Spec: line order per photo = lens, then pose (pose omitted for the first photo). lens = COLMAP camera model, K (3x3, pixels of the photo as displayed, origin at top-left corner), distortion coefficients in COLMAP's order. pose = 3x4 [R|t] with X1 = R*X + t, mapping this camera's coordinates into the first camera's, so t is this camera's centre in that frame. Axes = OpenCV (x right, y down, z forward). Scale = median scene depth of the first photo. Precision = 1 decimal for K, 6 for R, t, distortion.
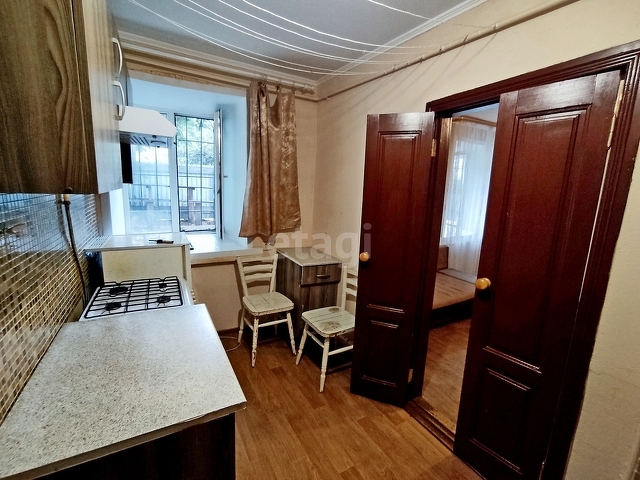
lens RADIAL K [[290.7, 0, 314.9], [0, 290.7, 239.8], [0, 0, 1]] dist [-0.044978, 0.024747]
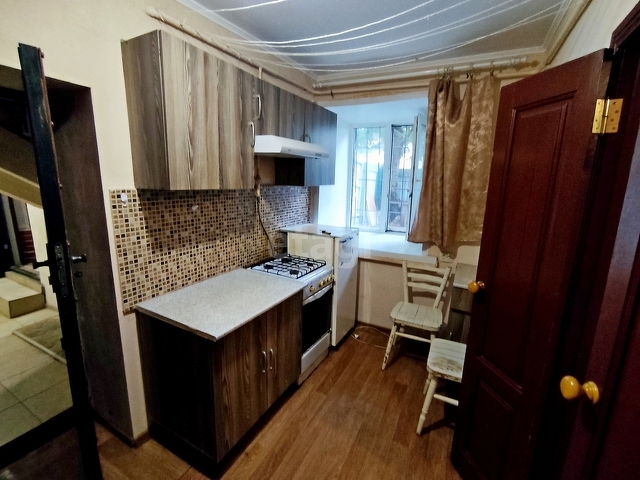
lens RADIAL K [[291.1, 0, 320.0], [0, 291.1, 240.0], [0, 0, 1]] dist [-0.001040, 0.000911]
pose [[0.552521, 0.142585, -0.821212, 0.422318], [-0.162052, 0.984835, 0.061965, -0.029530], [0.817594, 0.098842, 0.567248, 0.201518]]
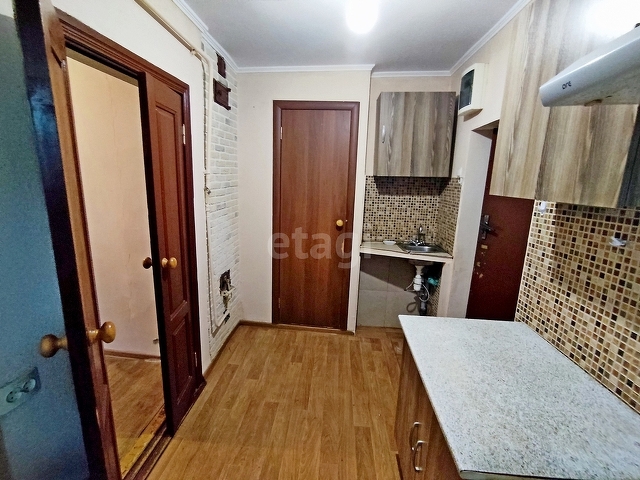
lens RADIAL K [[290.7, 0, 314.9], [0, 290.7, 239.8], [0, 0, 1]] dist [-0.044978, 0.024747]
pose [[-0.824021, -0.178673, 0.537648, -0.239201], [0.049796, 0.922458, 0.382873, -0.178833], [-0.564367, 0.342268, -0.751228, 0.859114]]
